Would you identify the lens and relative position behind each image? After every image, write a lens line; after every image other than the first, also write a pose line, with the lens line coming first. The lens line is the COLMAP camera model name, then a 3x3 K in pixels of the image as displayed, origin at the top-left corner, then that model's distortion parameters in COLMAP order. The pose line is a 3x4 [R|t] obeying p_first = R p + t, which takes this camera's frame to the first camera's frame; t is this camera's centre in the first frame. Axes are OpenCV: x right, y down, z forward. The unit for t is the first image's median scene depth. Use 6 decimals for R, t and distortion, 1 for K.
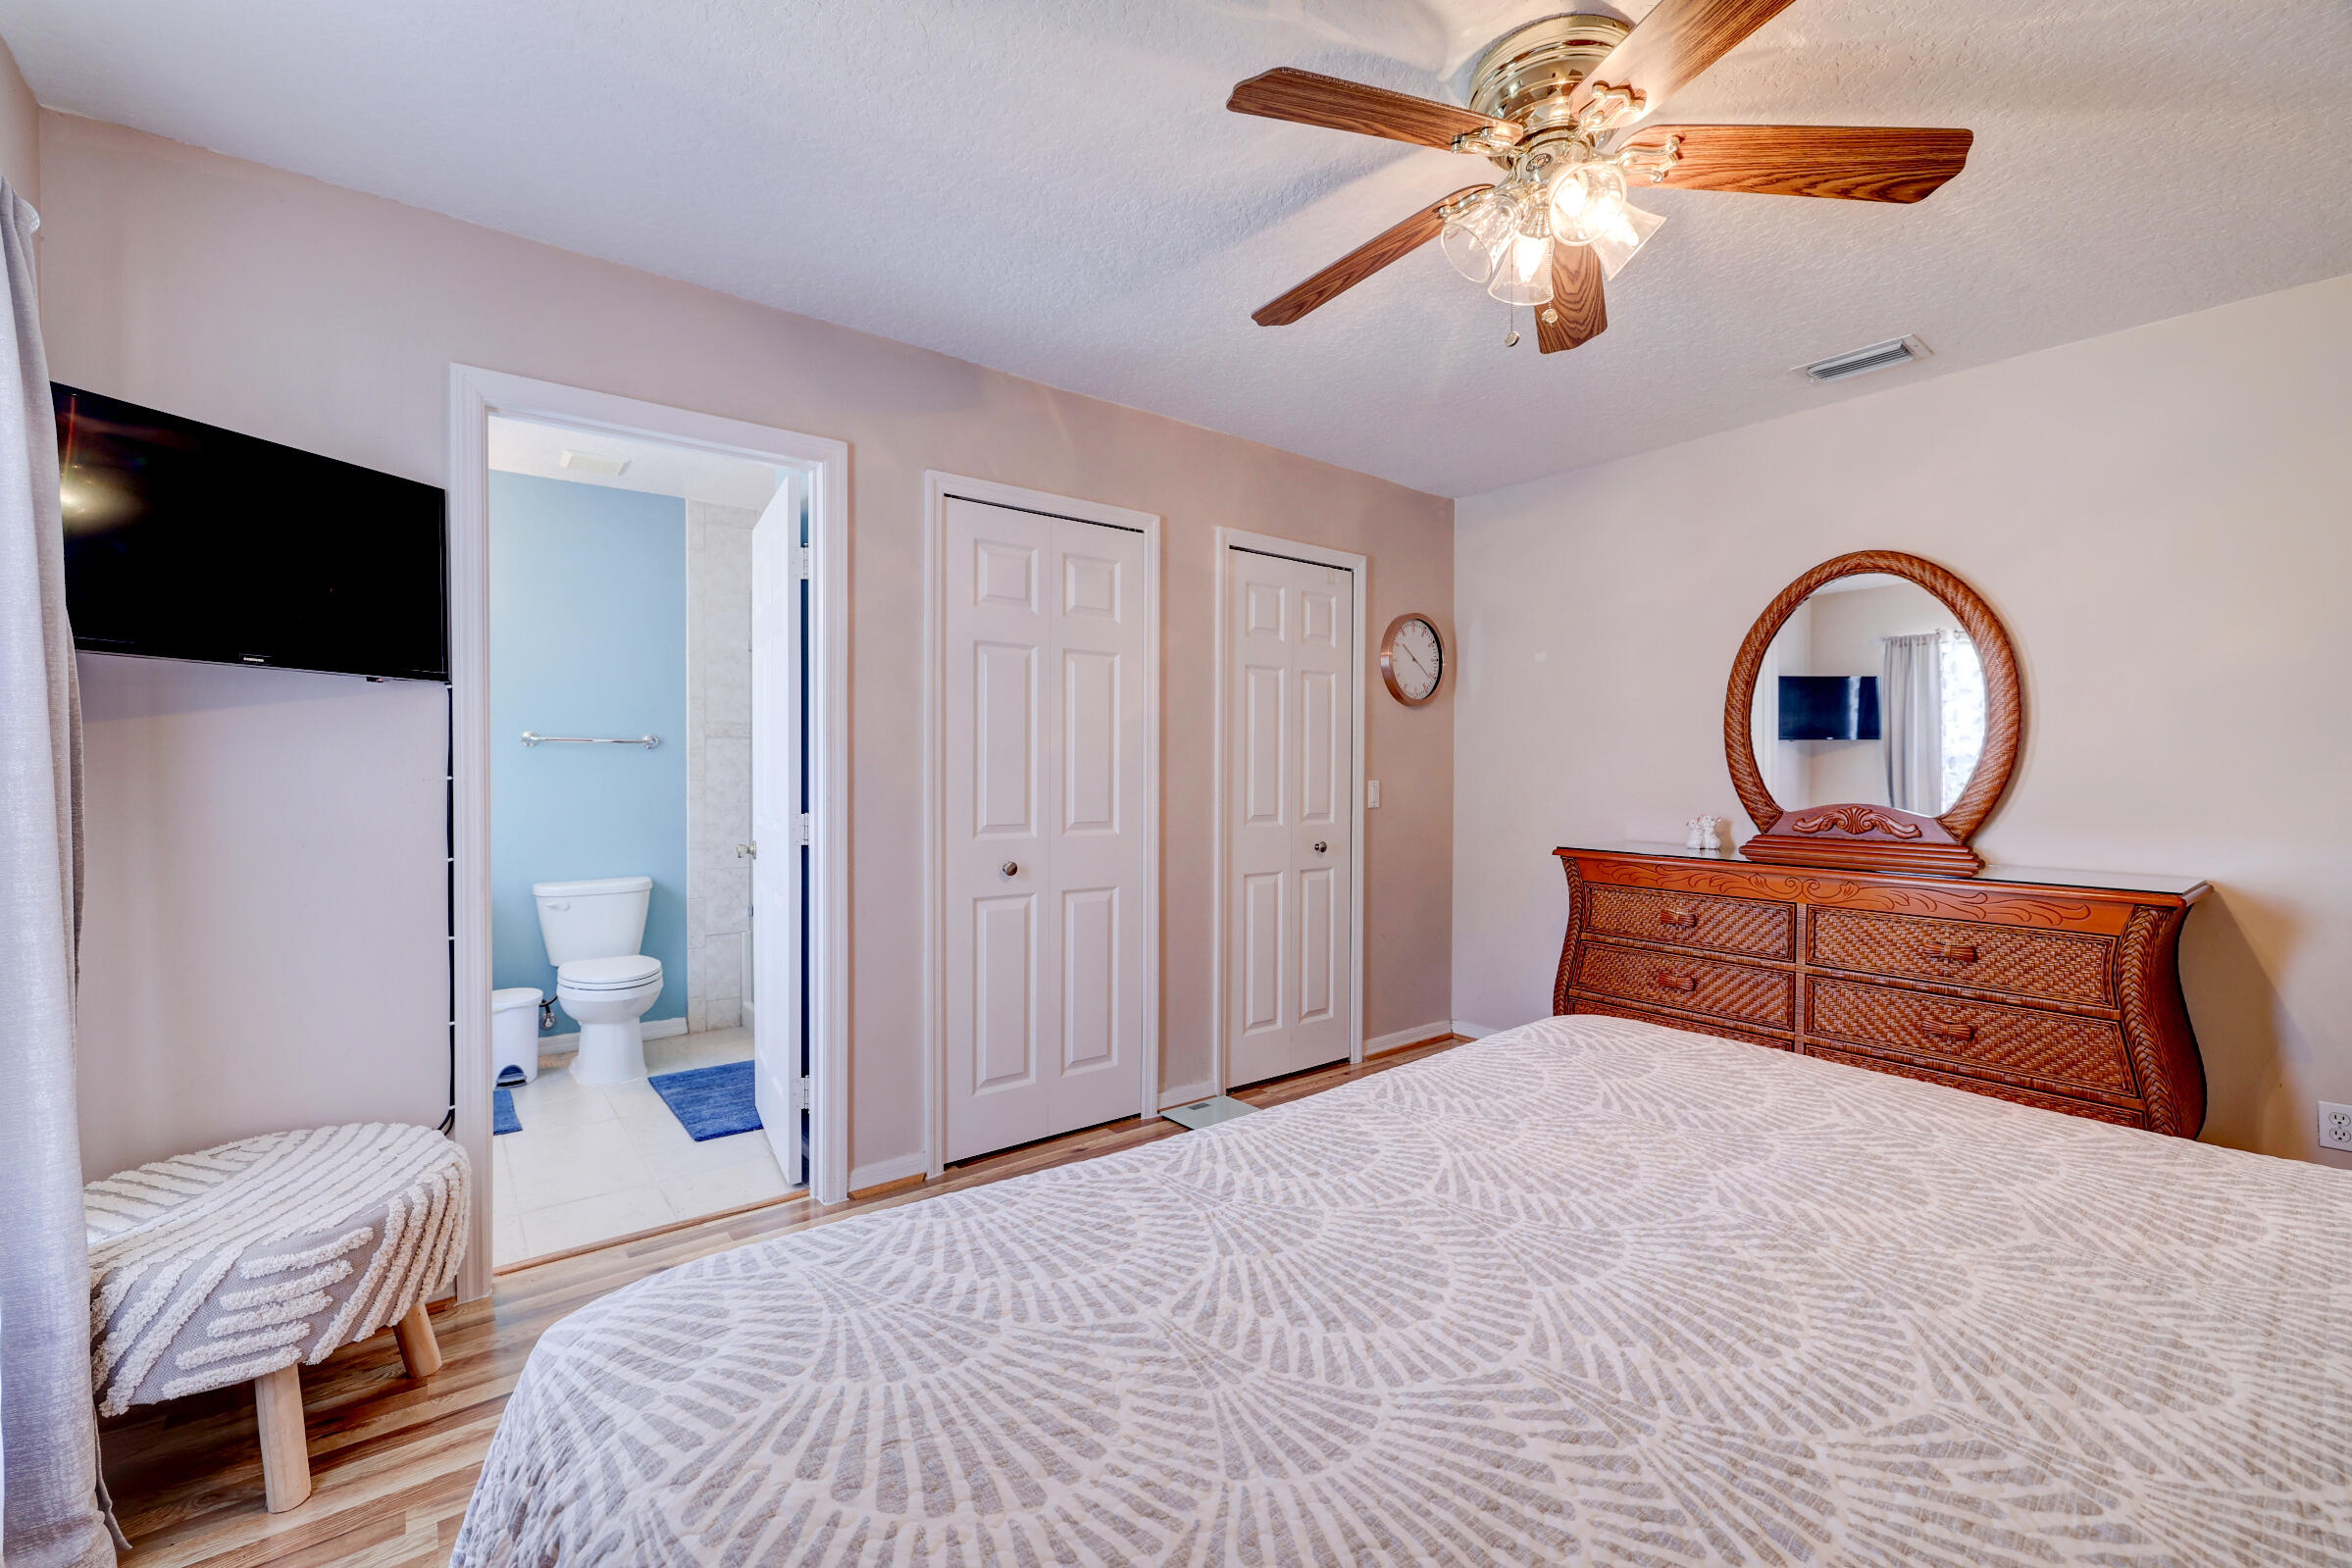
lens RADIAL K [[978.0, 0, 1178.7], [0, 978.0, 785.8], [0, 0, 1]] dist [-0.002323, 0.000066]
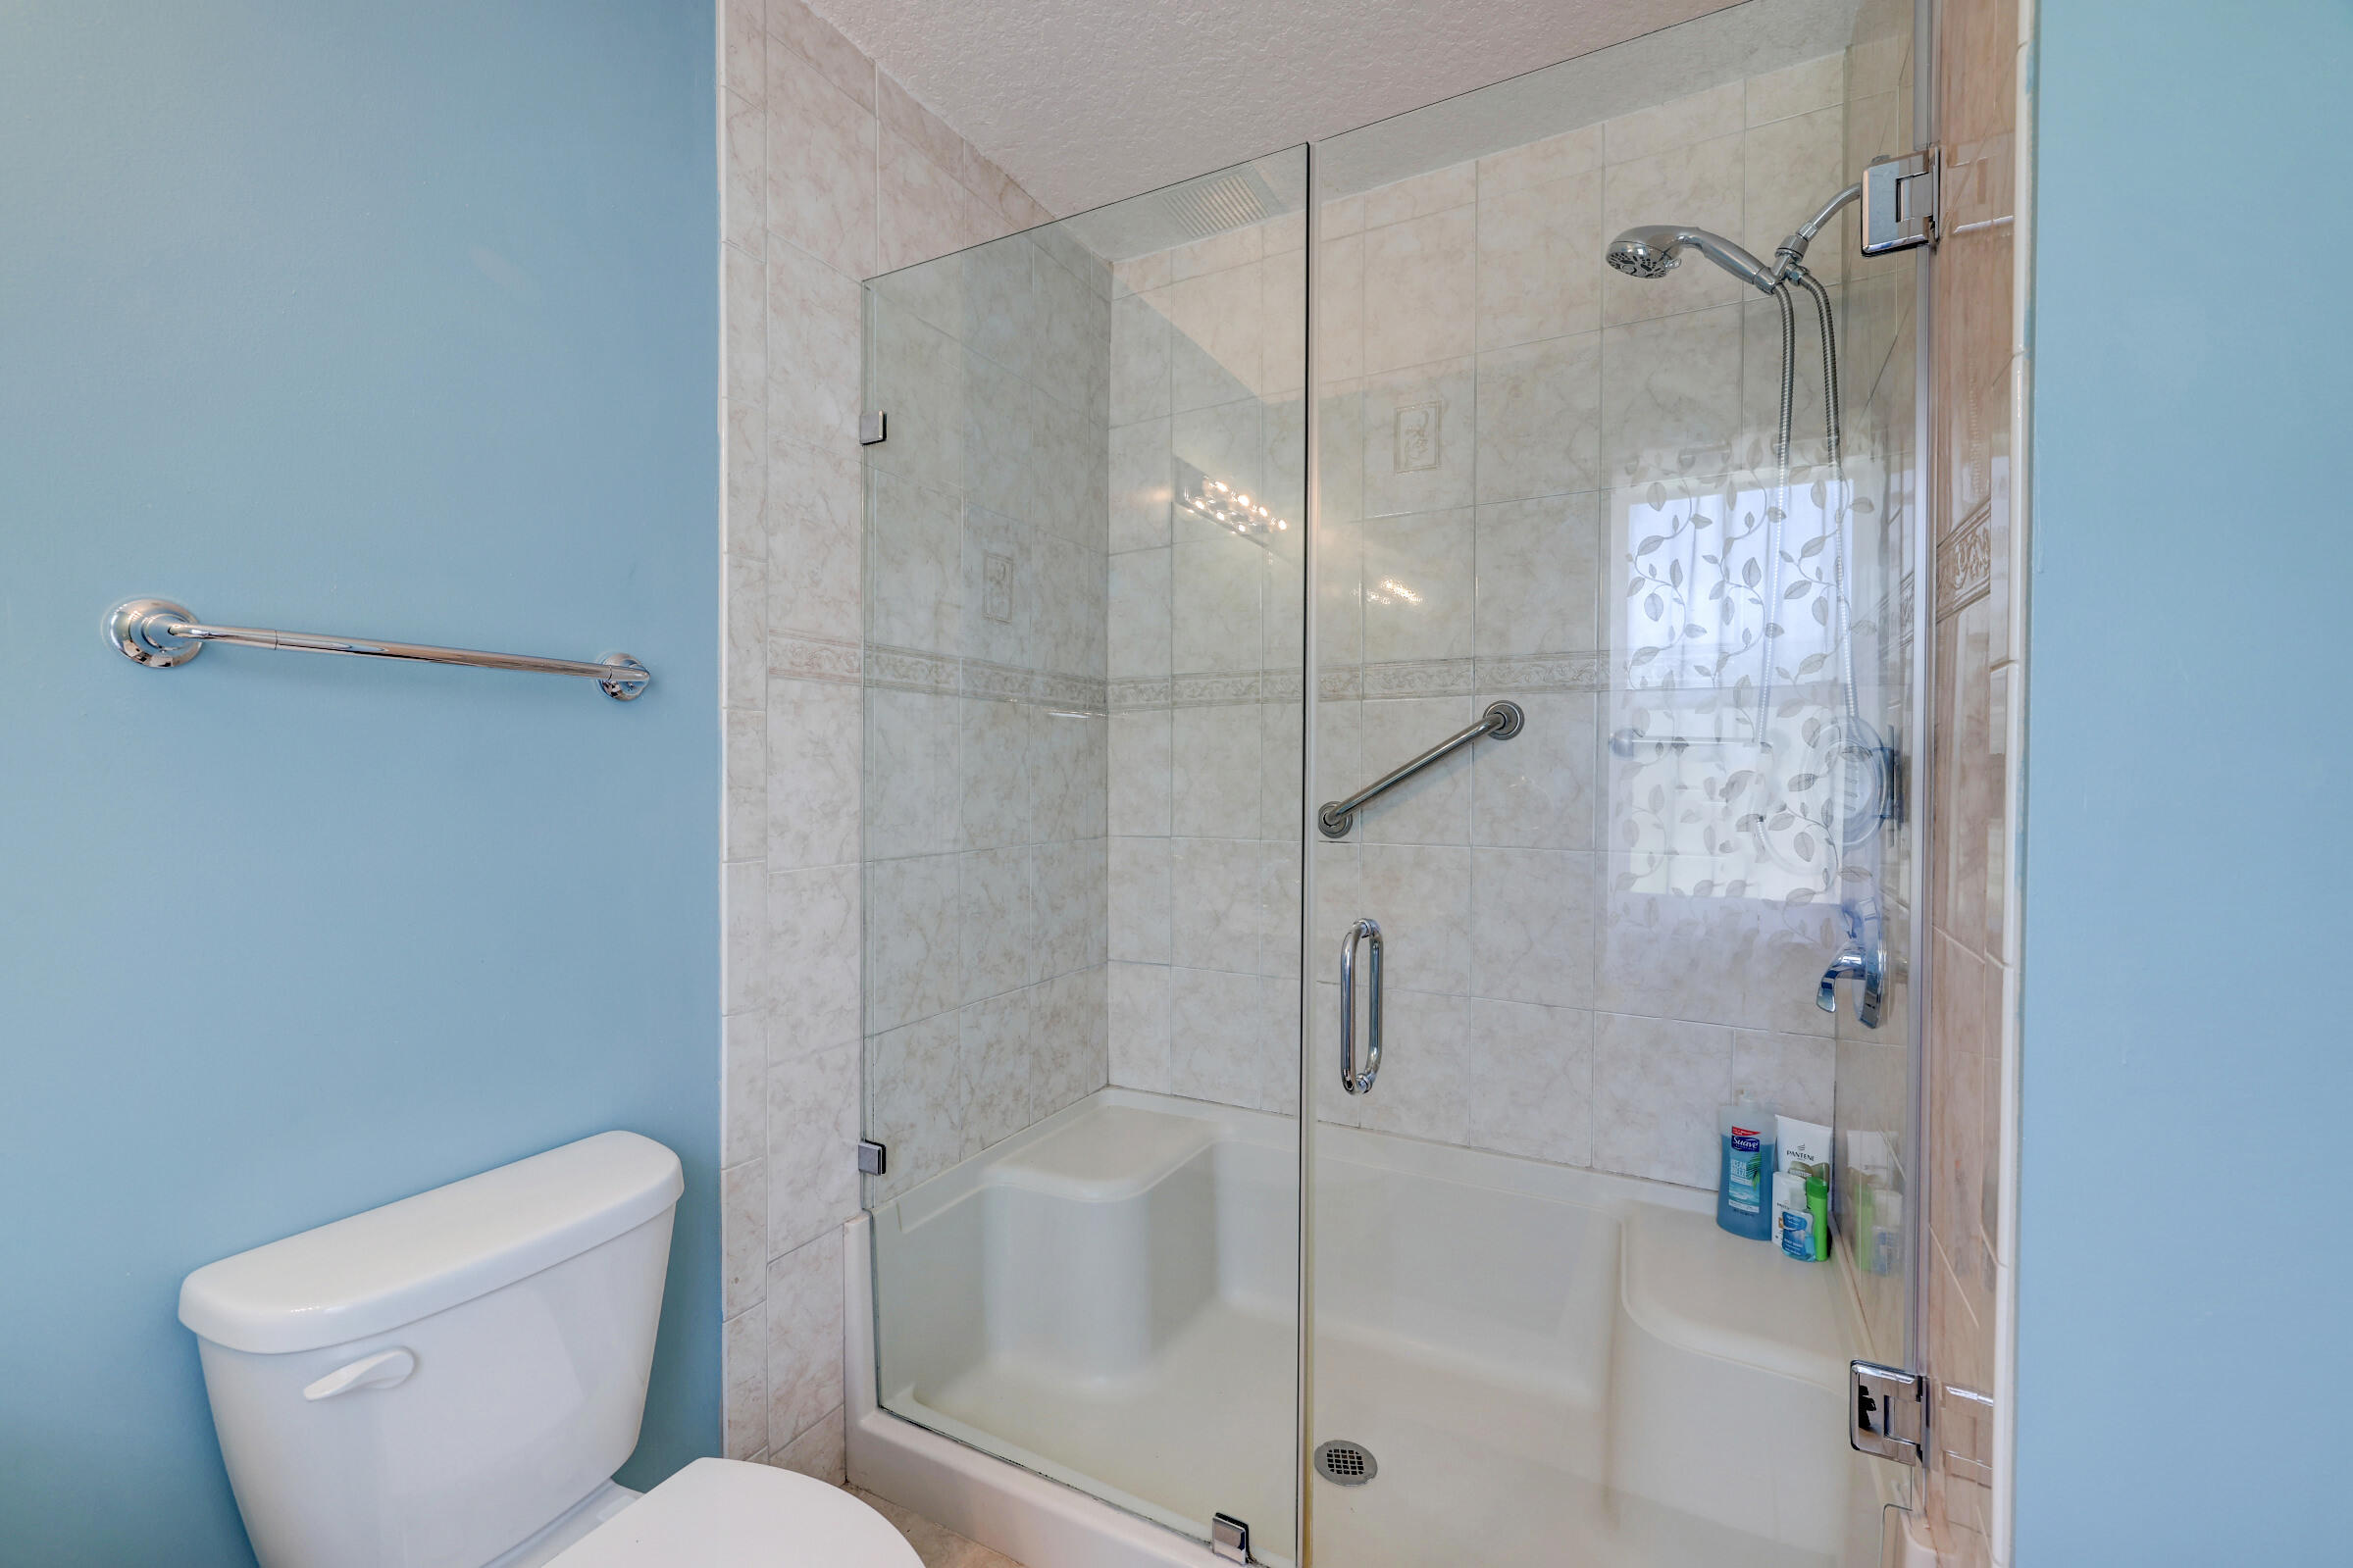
lens RADIAL K [[978.4, 0, 1174.0], [0, 978.4, 783.4], [0, 0, 1]] dist [-0.002323, 0.000066]
pose [[0.914002, -0.005172, 0.405677, -0.492663], [0.004532, 0.999987, 0.002536, -0.012316], [-0.405684, -0.000480, 0.914013, 0.637415]]
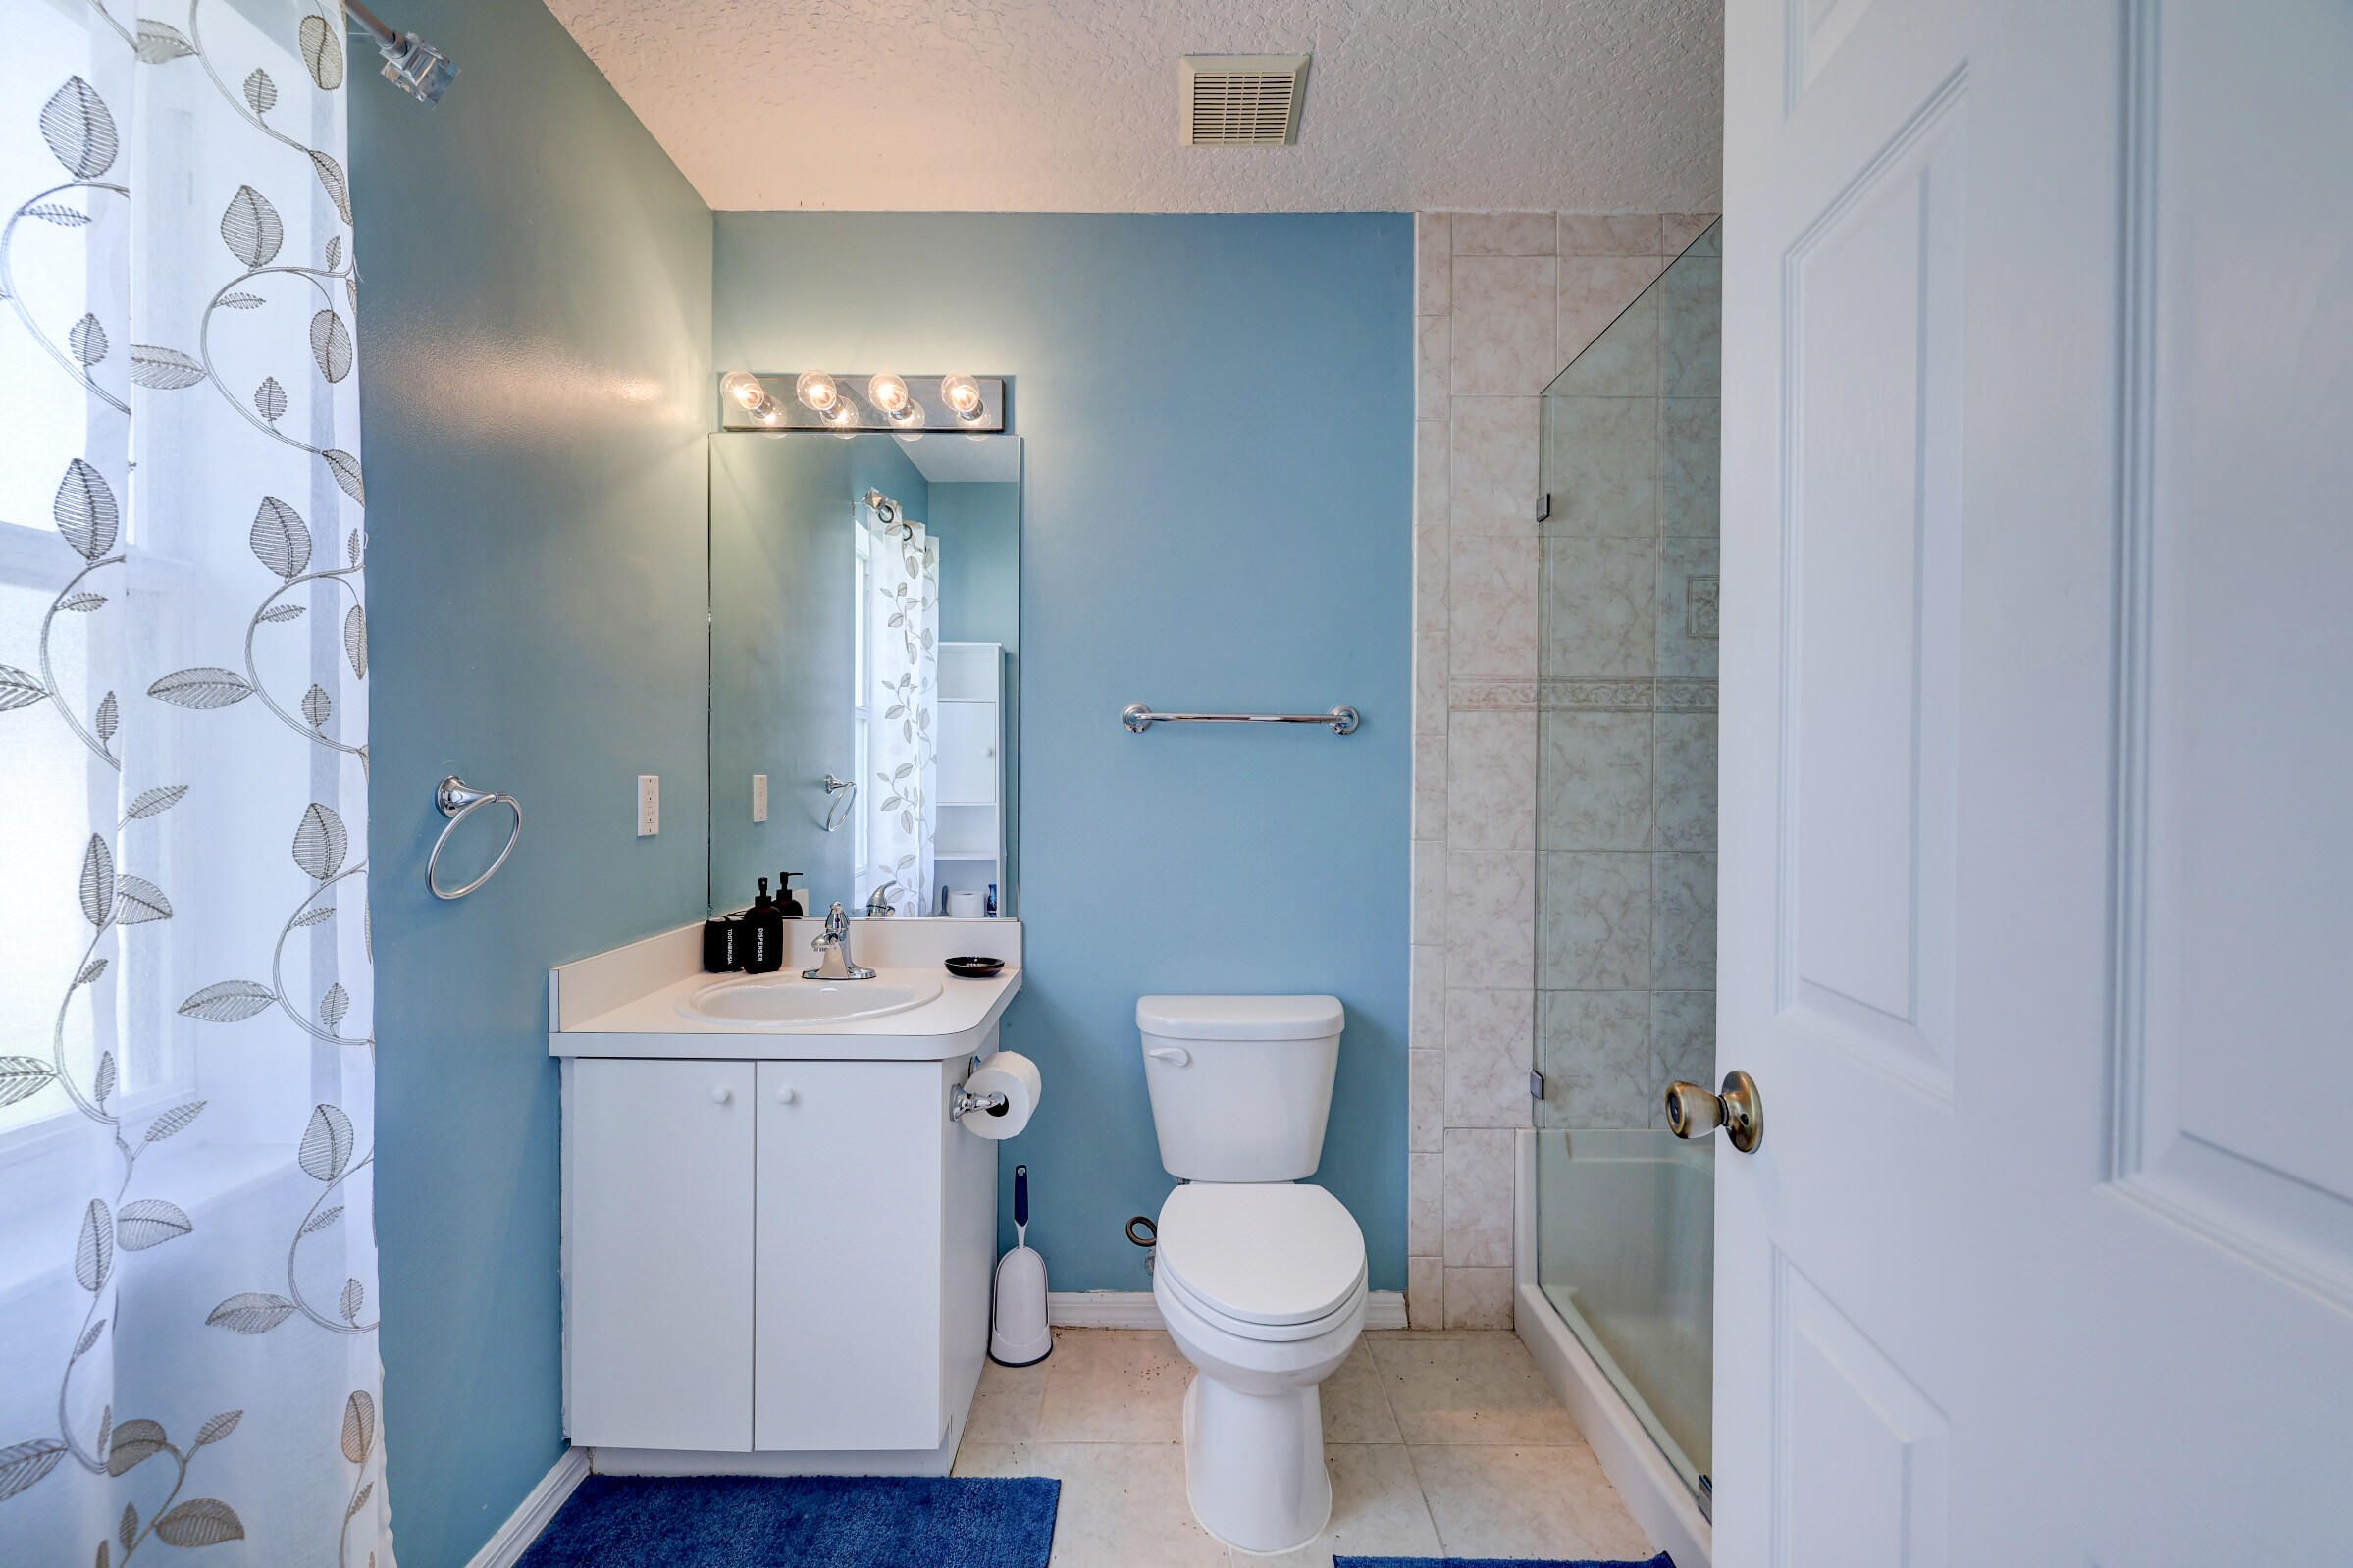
lens RADIAL K [[978.5, 0, 1171.6], [0, 978.5, 793.1], [0, 0, 1]] dist [-0.002323, 0.000066]
pose [[0.786993, 0.006539, -0.616927, -0.297200], [-0.010407, 0.999942, -0.002678, -0.006469], [0.616874, 0.008528, 0.787016, 0.545109]]
